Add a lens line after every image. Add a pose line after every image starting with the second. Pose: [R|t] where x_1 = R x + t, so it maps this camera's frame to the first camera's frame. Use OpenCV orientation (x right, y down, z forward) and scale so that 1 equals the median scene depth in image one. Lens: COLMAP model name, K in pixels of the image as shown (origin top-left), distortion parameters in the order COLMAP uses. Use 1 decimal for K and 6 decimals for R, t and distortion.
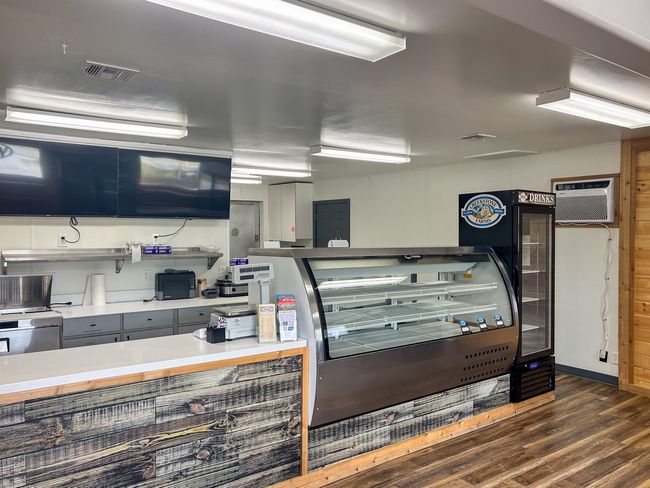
lens RADIAL K [[532.5, 0, 363.6], [0, 532.5, 261.0], [0, 0, 1]] dist [-0.028381, 0.077777]
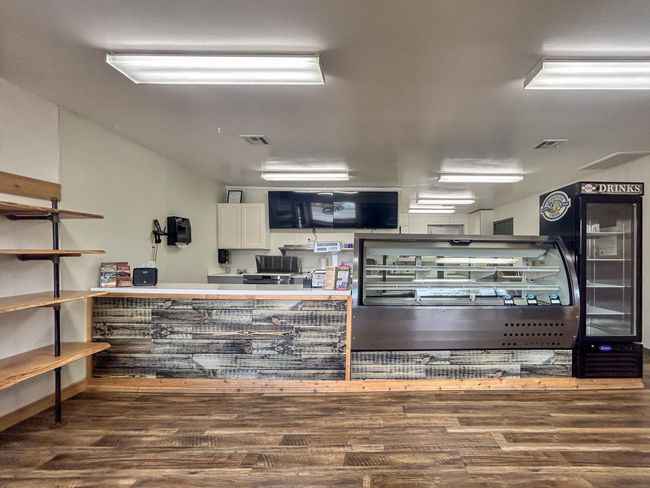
lens RADIAL K [[300.1, 0, 363.2], [0, 300.1, 258.5], [0, 0, 1]] dist [-0.026163, 0.005563]
pose [[0.787571, 0.018335, -0.615952, 0.398490], [-0.036732, 0.999177, -0.017225, 0.063221], [0.615129, 0.036191, 0.787596, 0.314241]]
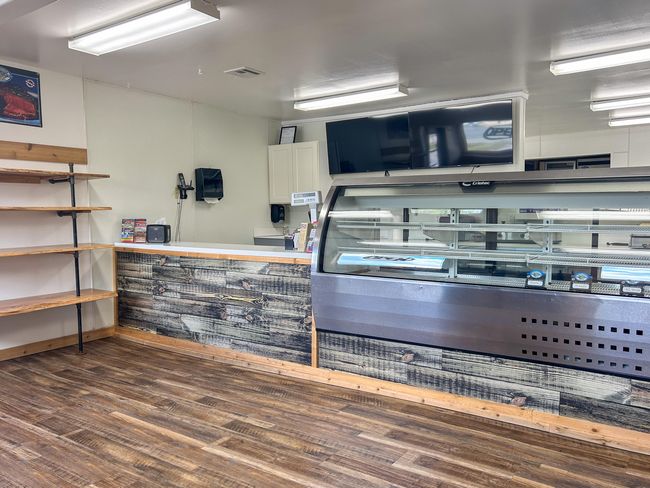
lens RADIAL K [[532.5, 0, 310.7], [0, 532.5, 250.6], [0, 0, 1]] dist [-0.028381, 0.077777]
pose [[0.268573, 0.071087, -0.960633, 0.920822], [-0.040118, 0.997233, 0.062579, 0.061252], [0.962424, 0.021732, 0.270681, 0.602122]]
